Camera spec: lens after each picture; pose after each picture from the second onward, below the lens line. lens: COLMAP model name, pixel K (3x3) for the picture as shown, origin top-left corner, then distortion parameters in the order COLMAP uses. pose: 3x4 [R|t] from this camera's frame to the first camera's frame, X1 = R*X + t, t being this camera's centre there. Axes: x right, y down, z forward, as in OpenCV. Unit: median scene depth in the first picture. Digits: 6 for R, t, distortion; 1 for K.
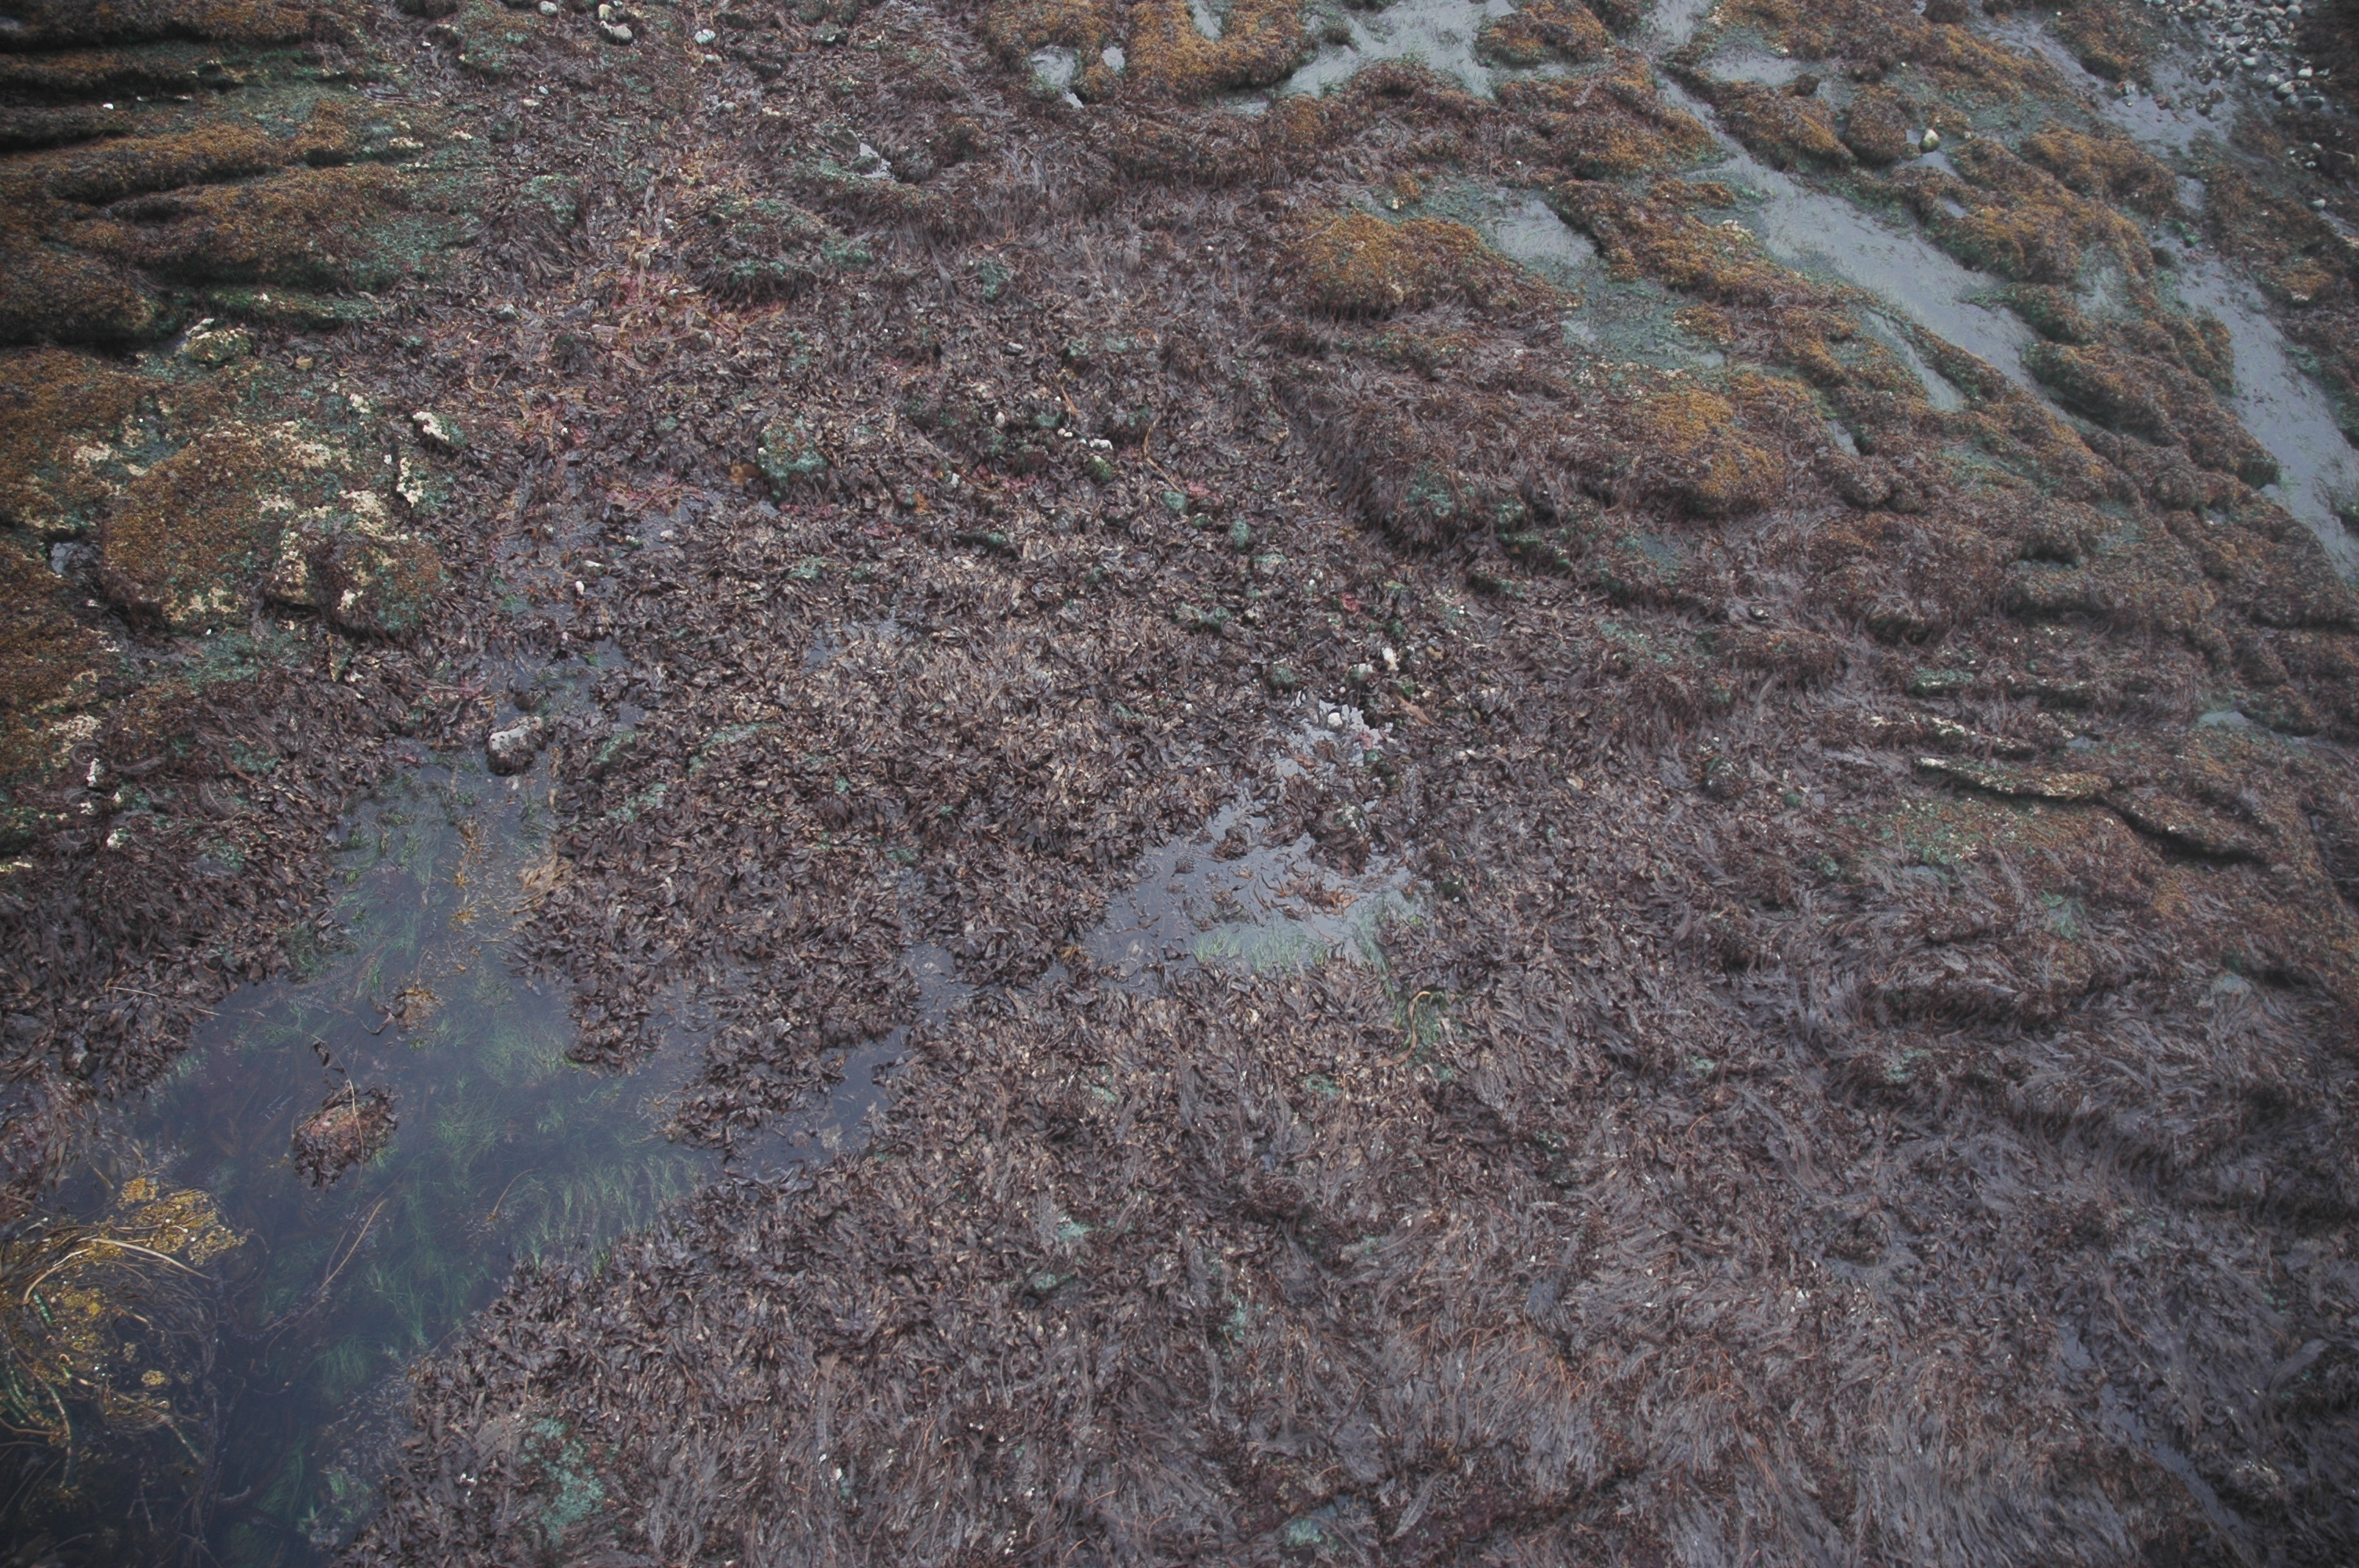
lens RADIAL K [[1834.2, 0, 1179.5], [0, 1834.2, 784.0], [0, 0, 1]] dist [-0.172800, 0.162544]
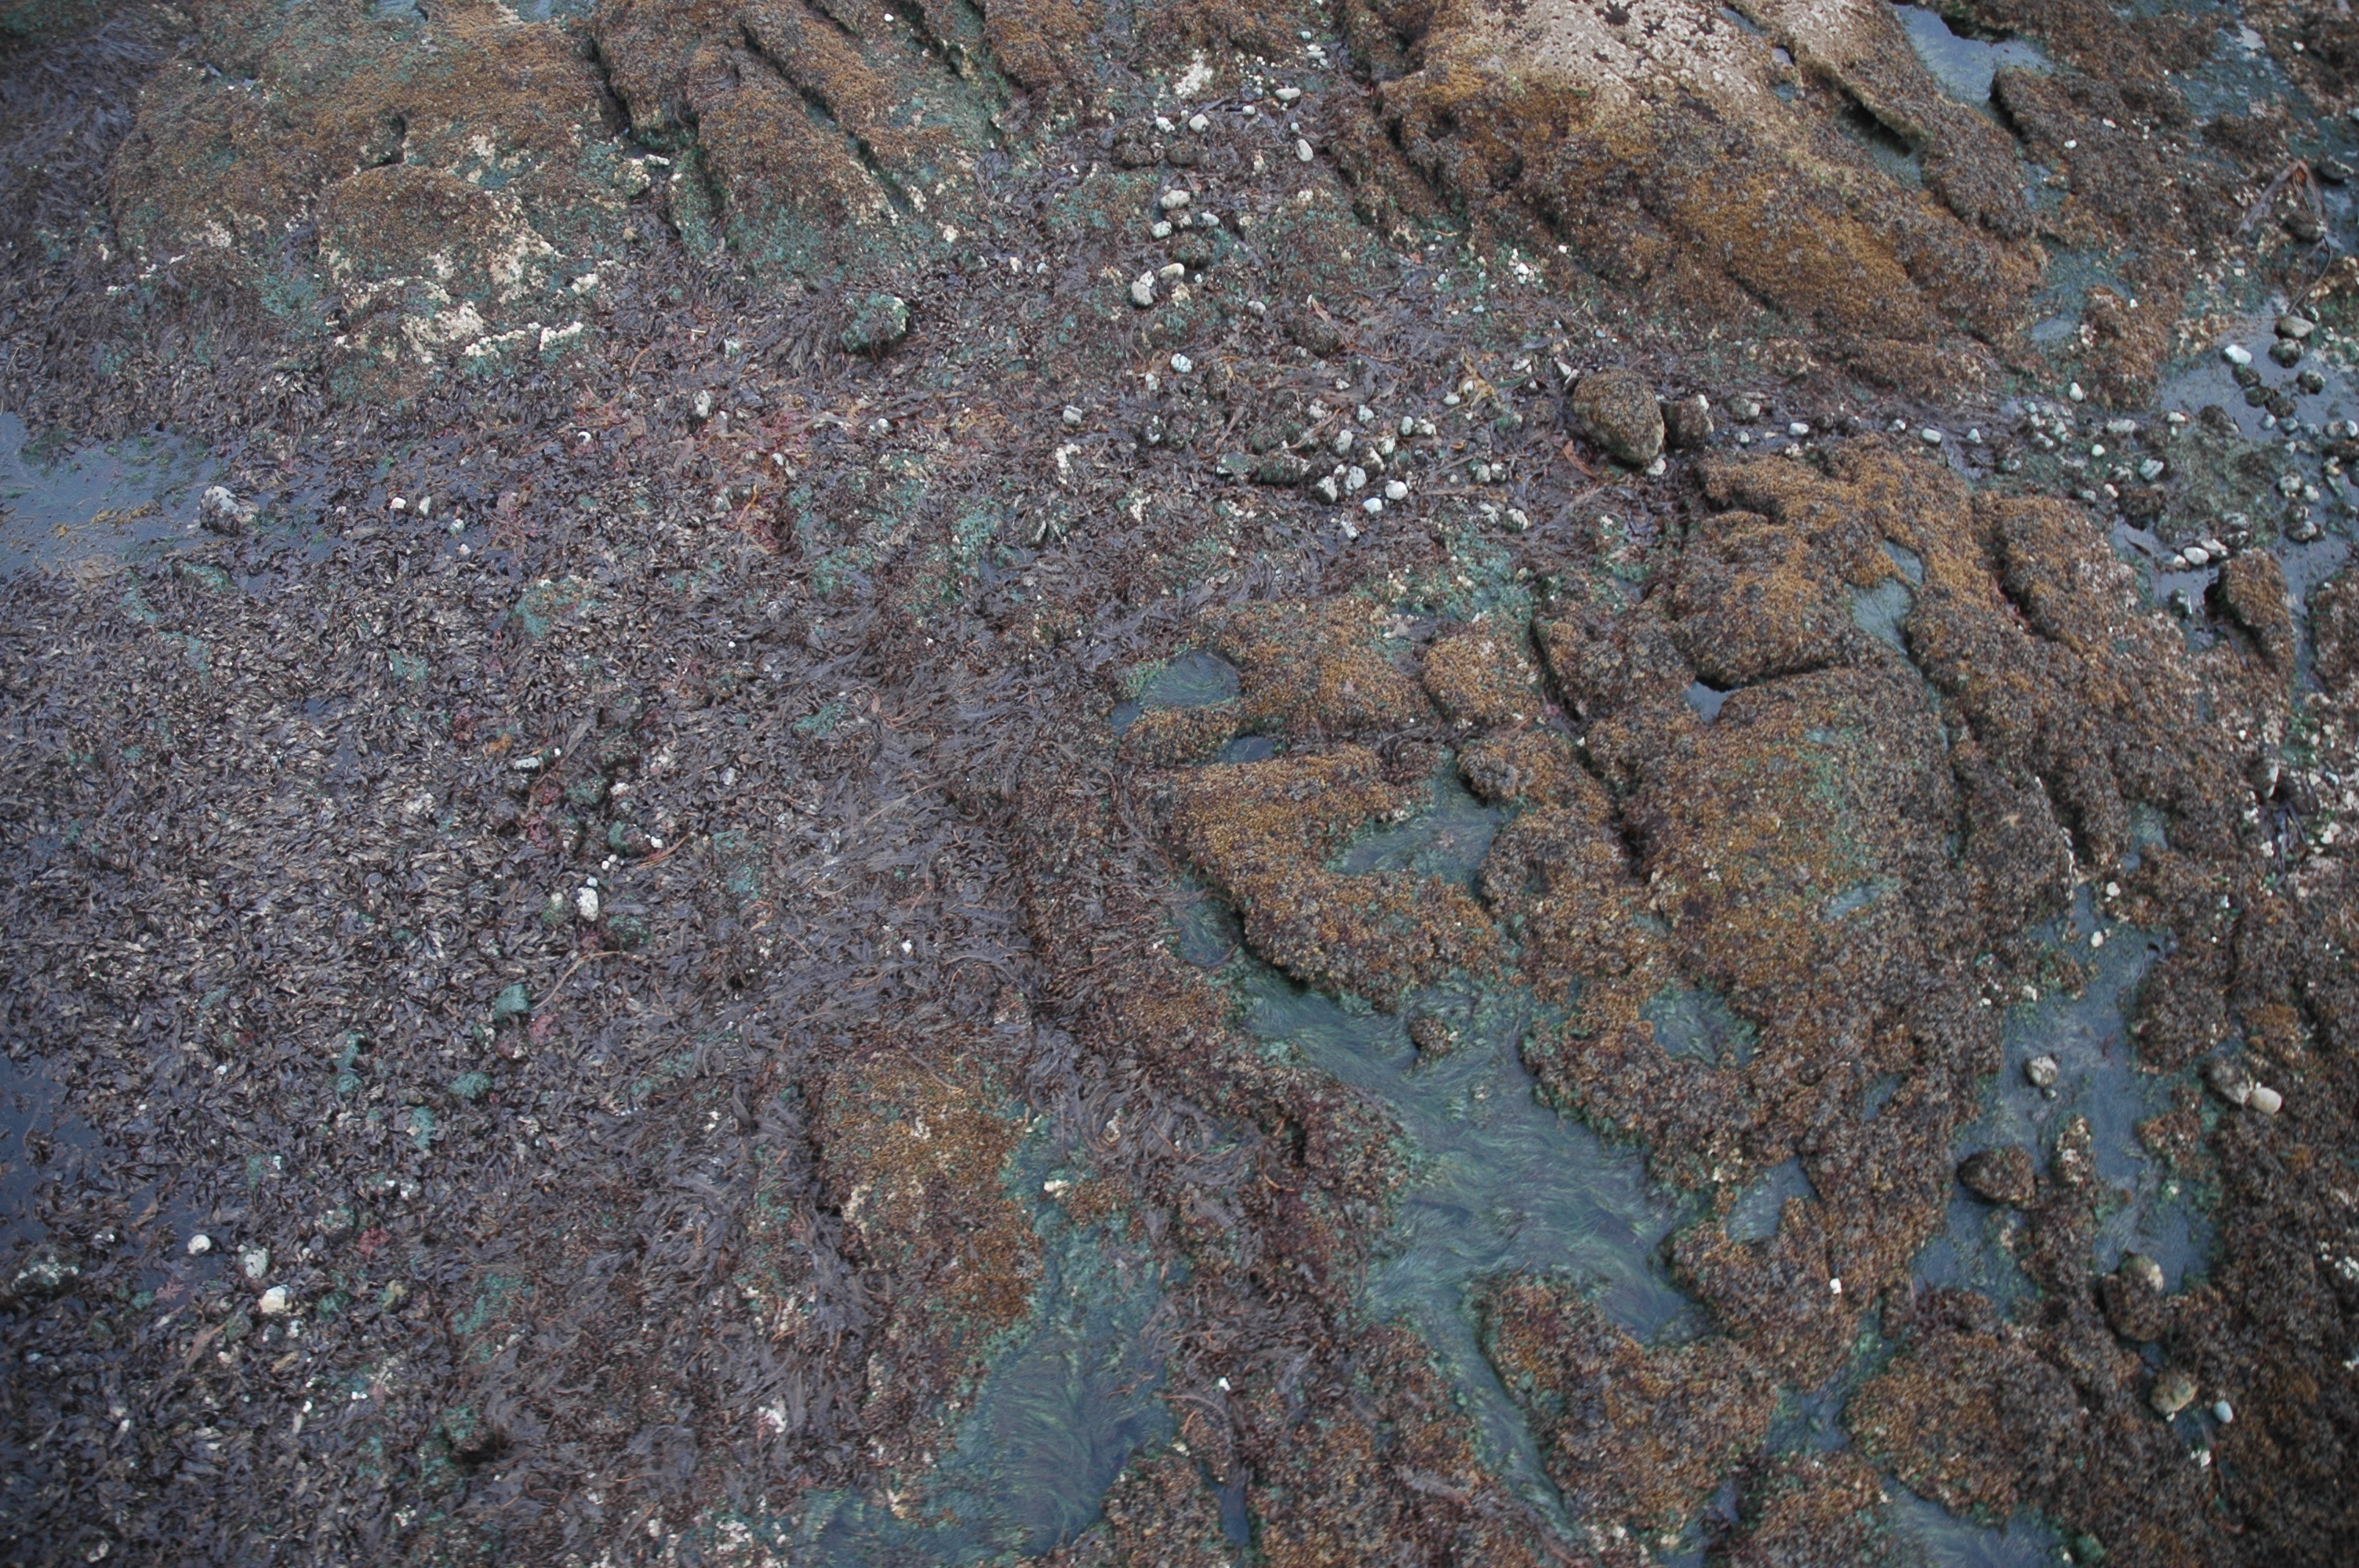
lens RADIAL K [[1834.2, 0, 1179.5], [0, 1834.2, 784.0], [0, 0, 1]] dist [-0.172800, 0.162544]
pose [[0.153638, 0.735179, -0.660233, 0.482734], [-0.829970, 0.458610, 0.317532, -0.686085], [0.536232, 0.499189, 0.680636, 0.613255]]
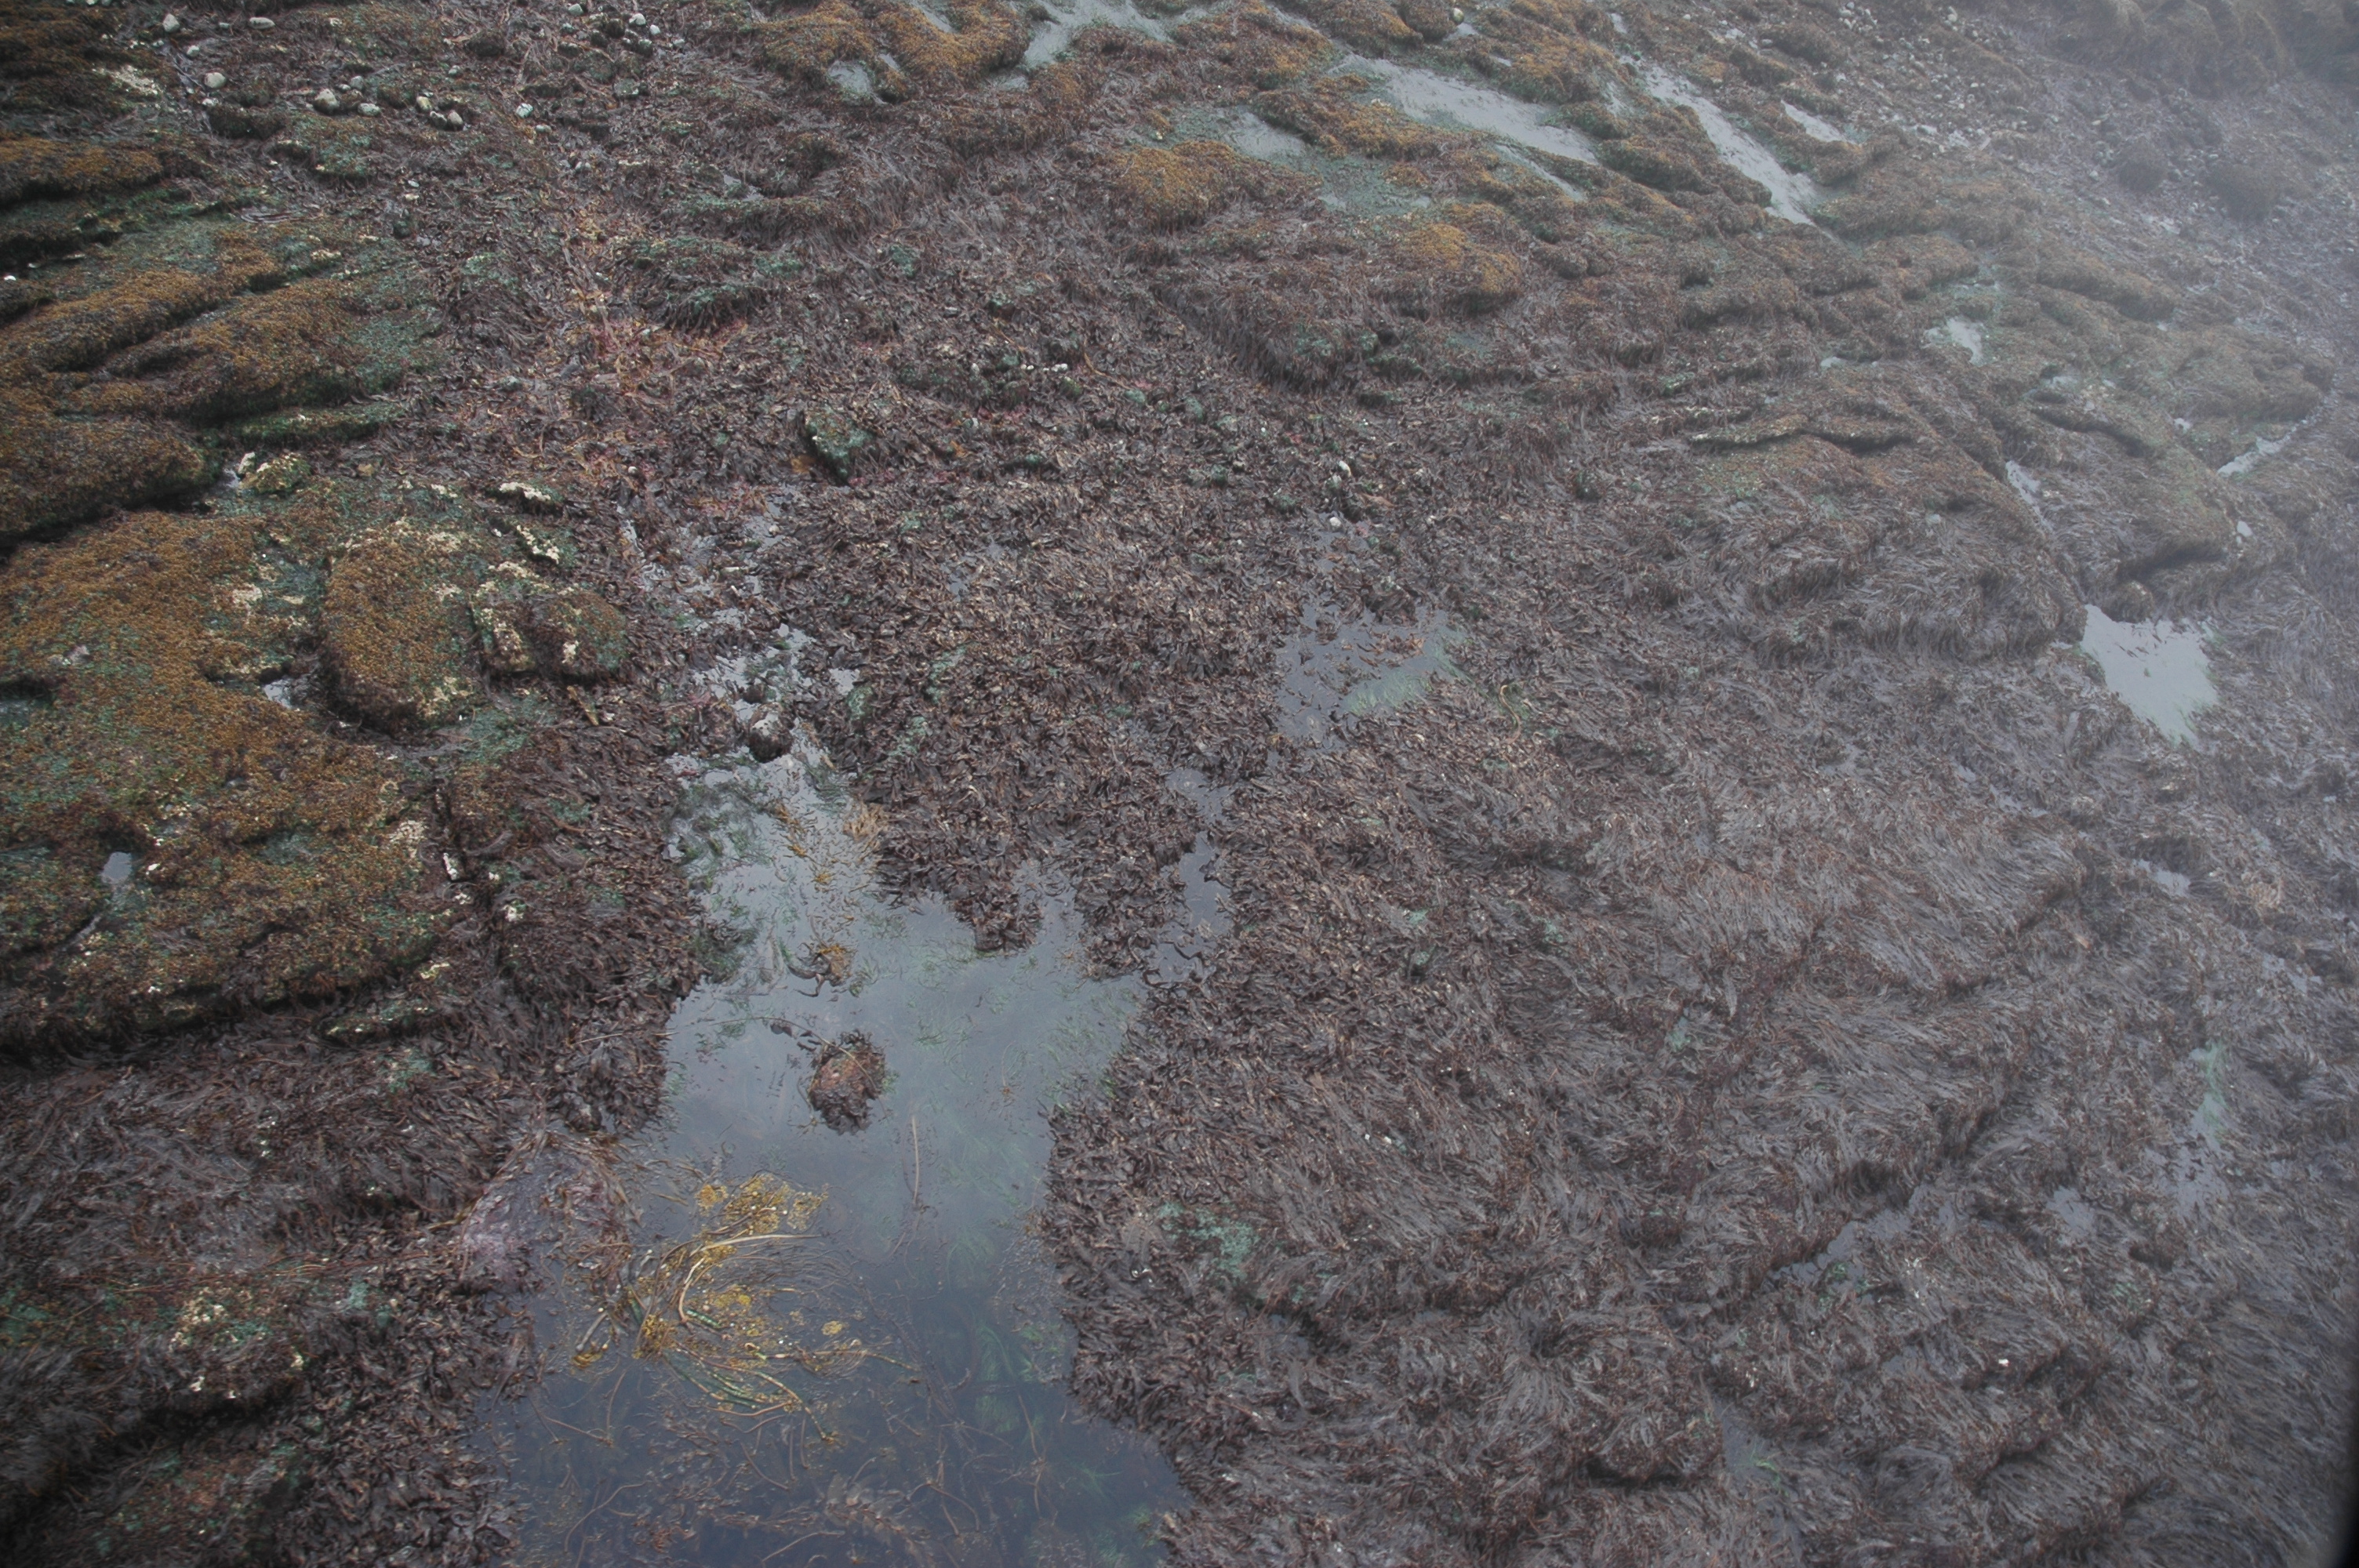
lens RADIAL K [[1834.2, 0, 1179.5], [0, 1834.2, 784.0], [0, 0, 1]] dist [-0.172800, 0.162544]
pose [[0.859883, -0.328613, 0.390659, -0.545689], [0.332292, 0.941244, 0.060342, 0.022286], [-0.387535, 0.077926, 0.918556, -0.091855]]
